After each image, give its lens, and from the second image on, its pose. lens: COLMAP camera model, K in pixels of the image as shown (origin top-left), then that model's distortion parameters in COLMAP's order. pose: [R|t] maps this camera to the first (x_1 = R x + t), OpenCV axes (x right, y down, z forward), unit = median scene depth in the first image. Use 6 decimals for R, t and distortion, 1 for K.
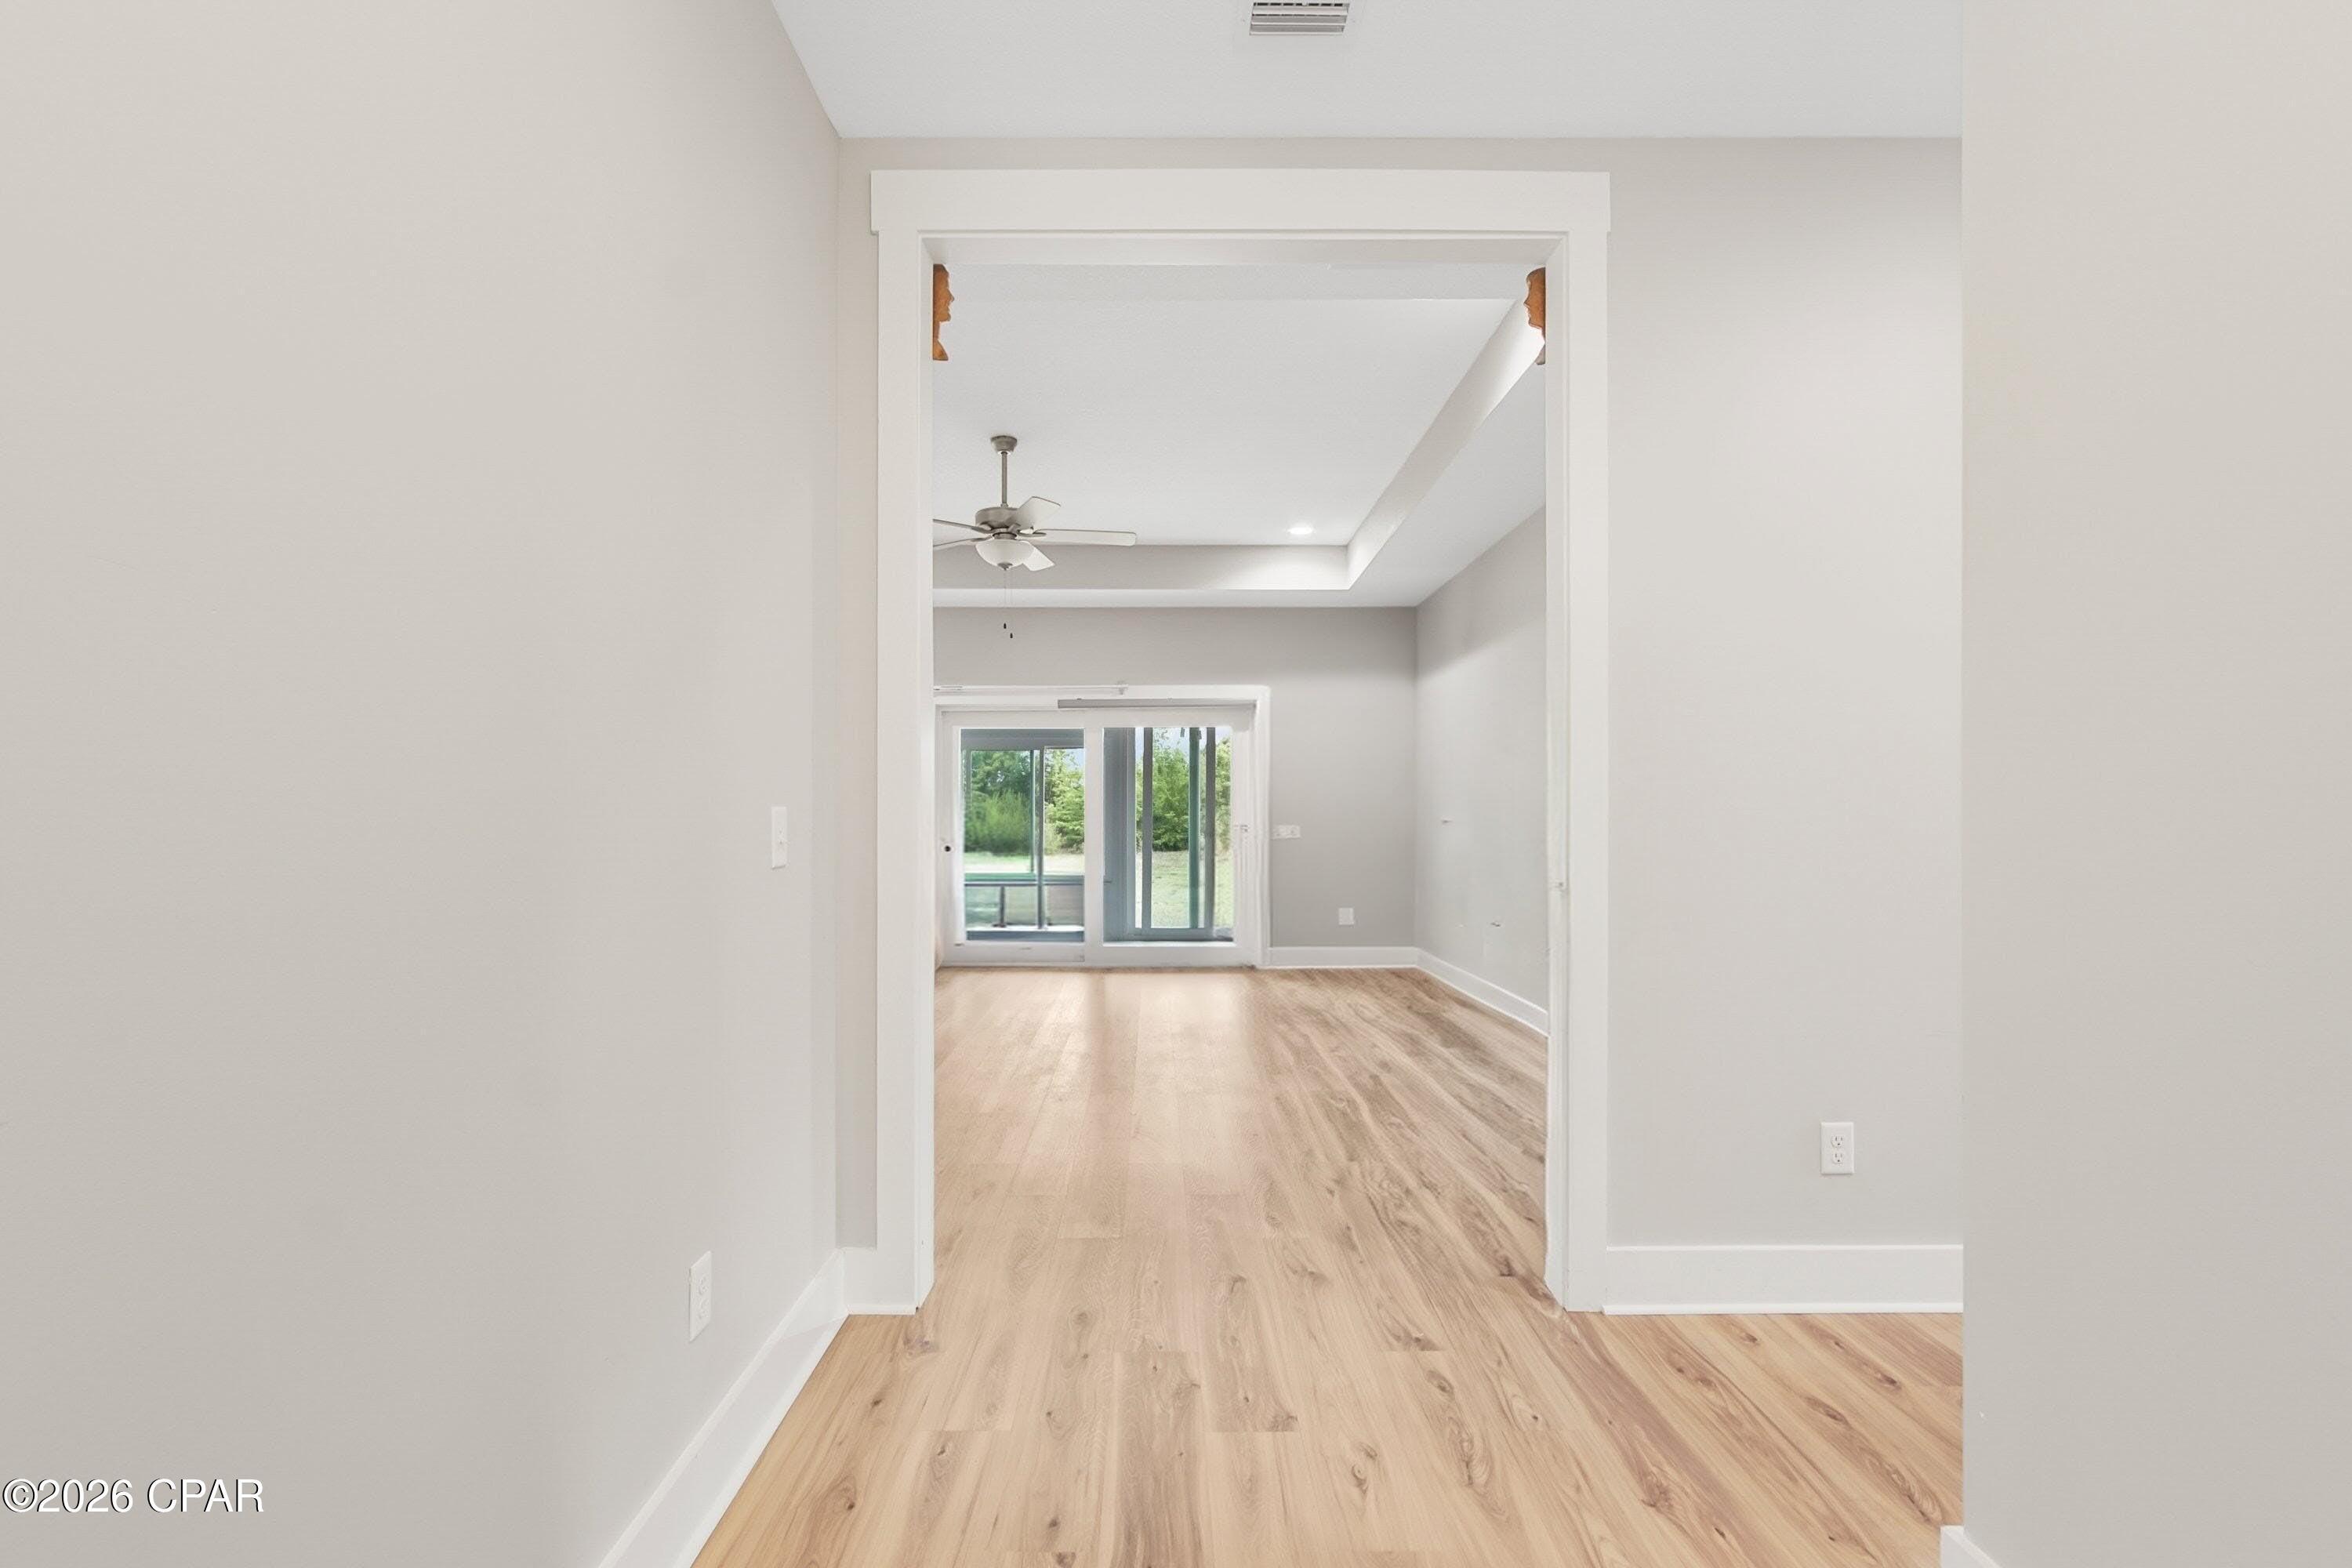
lens RADIAL K [[1060.6, 0, 1151.6], [0, 1060.6, 784.2], [0, 0, 1]] dist [-0.026594, 0.013739]
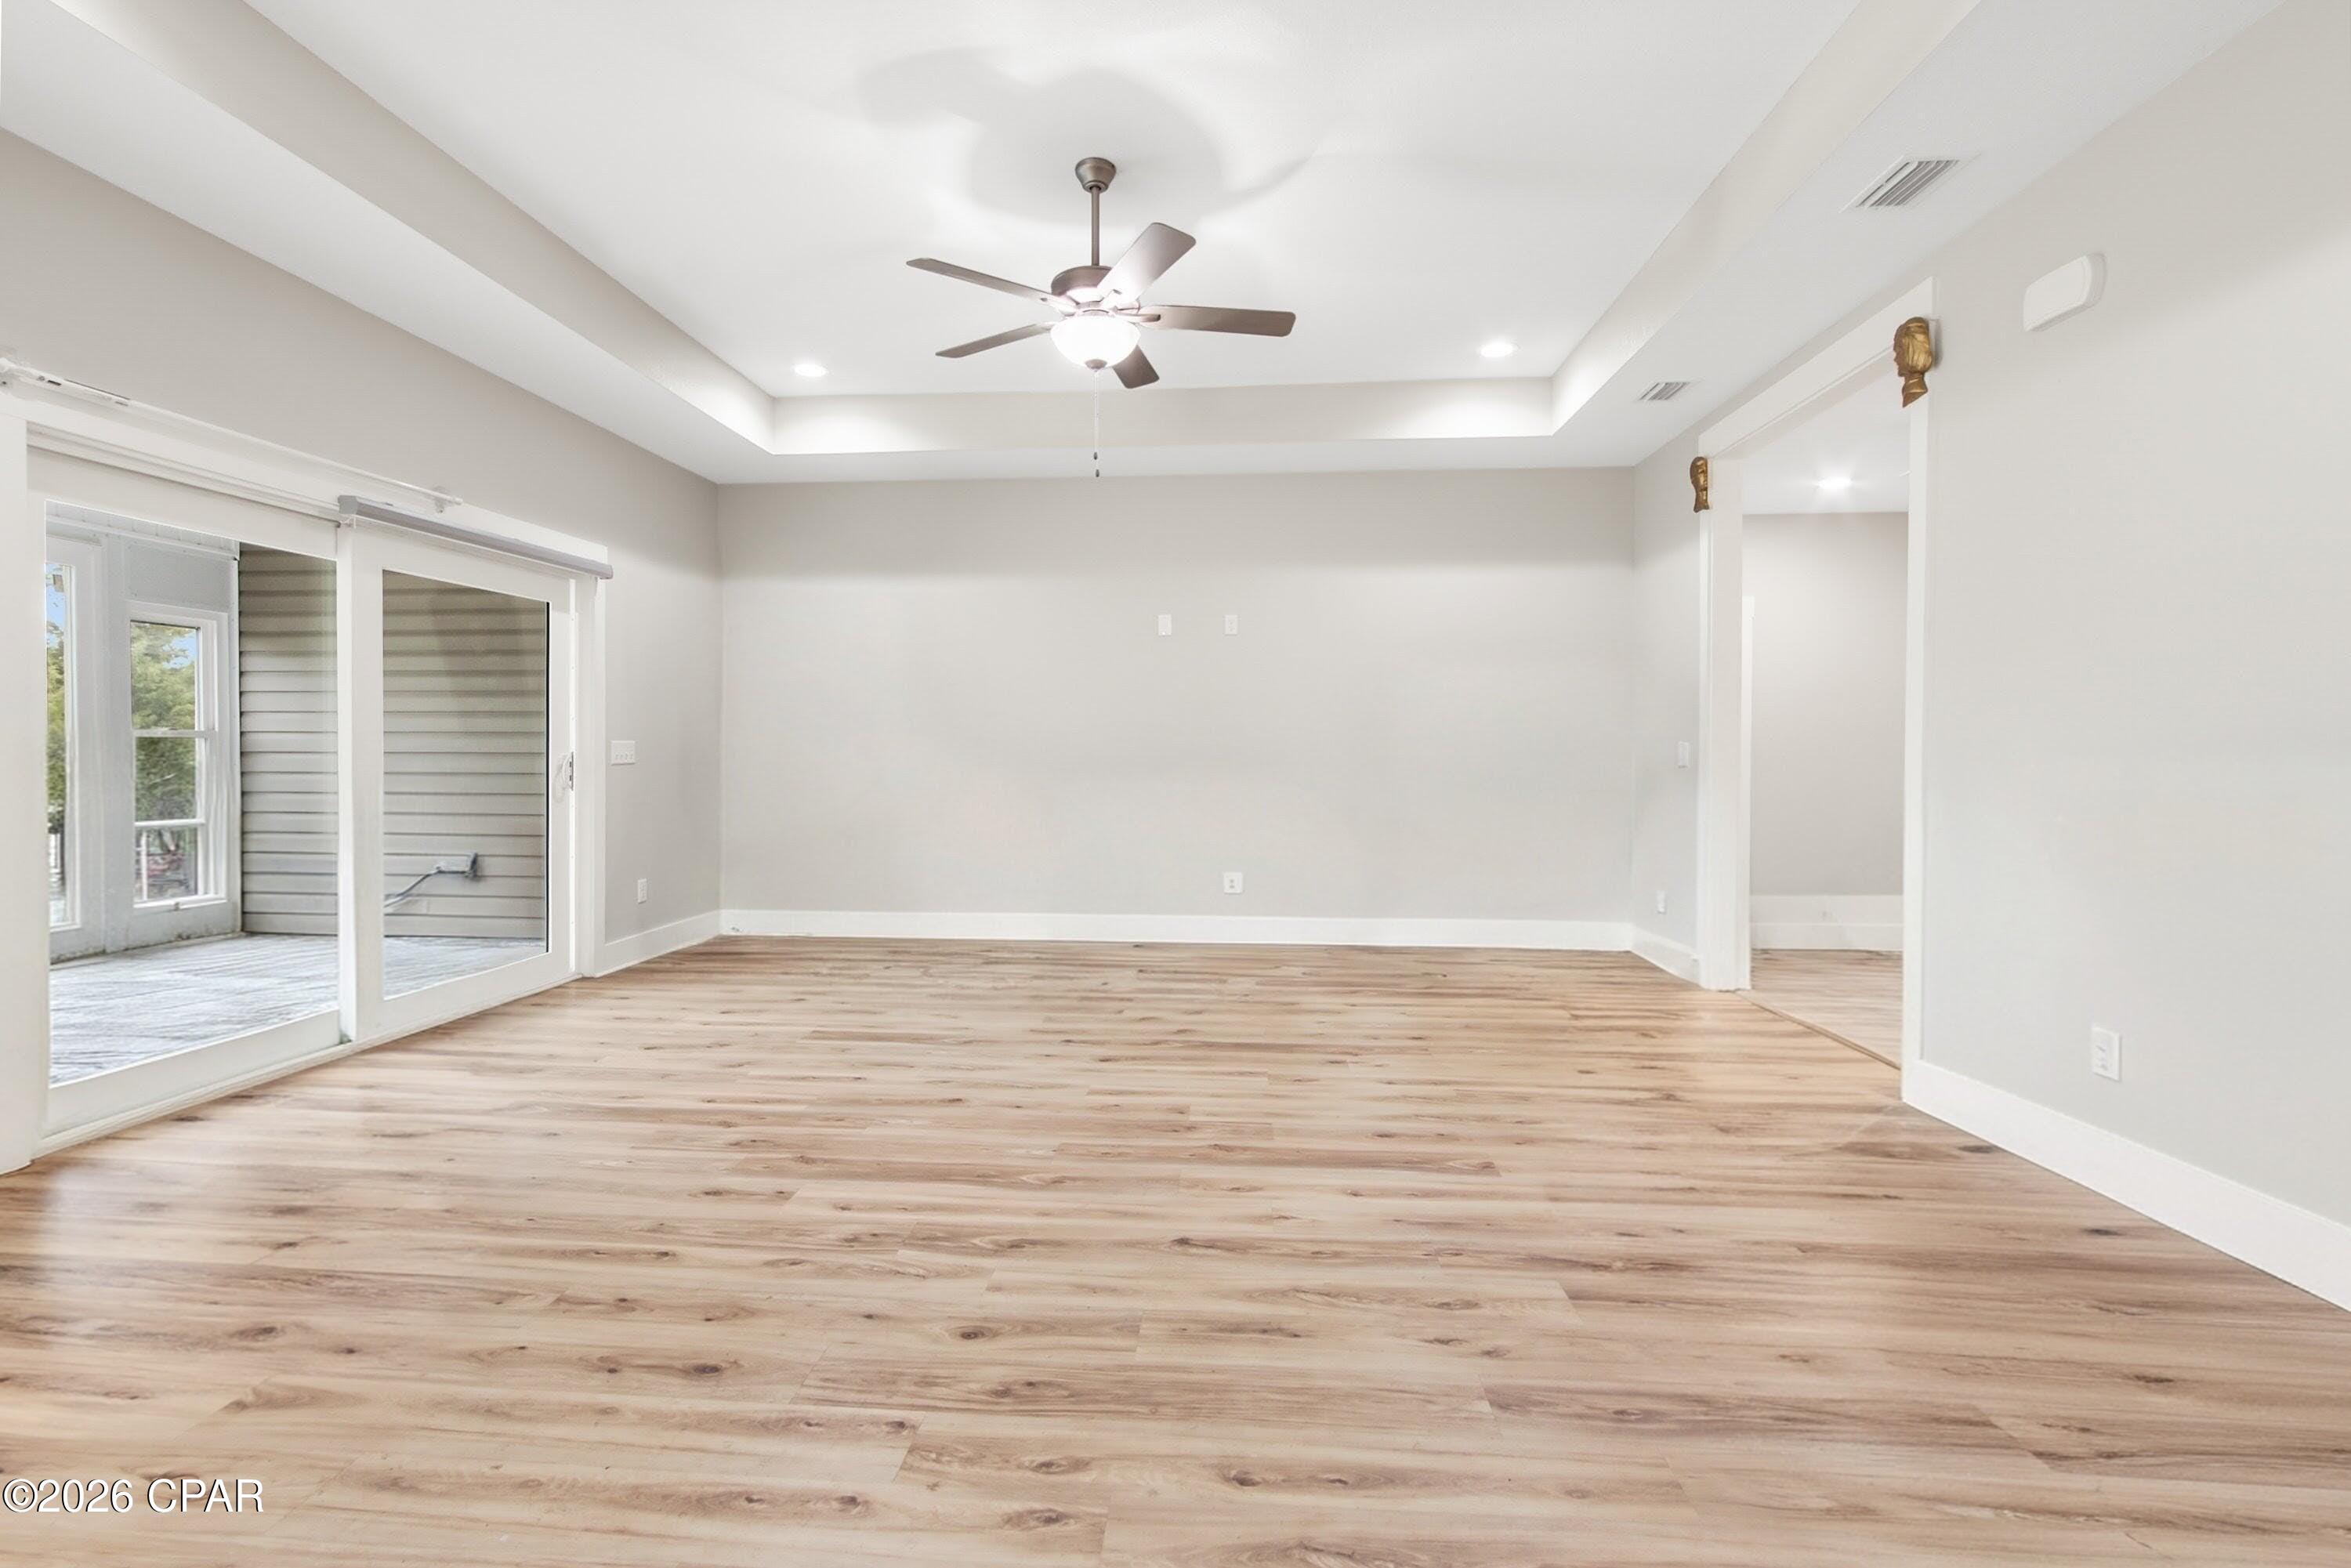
lens RADIAL K [[1047.8, 0, 1165.5], [0, 1047.8, 762.7], [0, 0, 1]] dist [0.013580, -0.000003]
pose [[0.081318, -0.016920, 0.996545, -0.544672], [-0.032803, 0.999269, 0.019643, 0.018788], [-0.996148, -0.034287, 0.080704, 0.613956]]
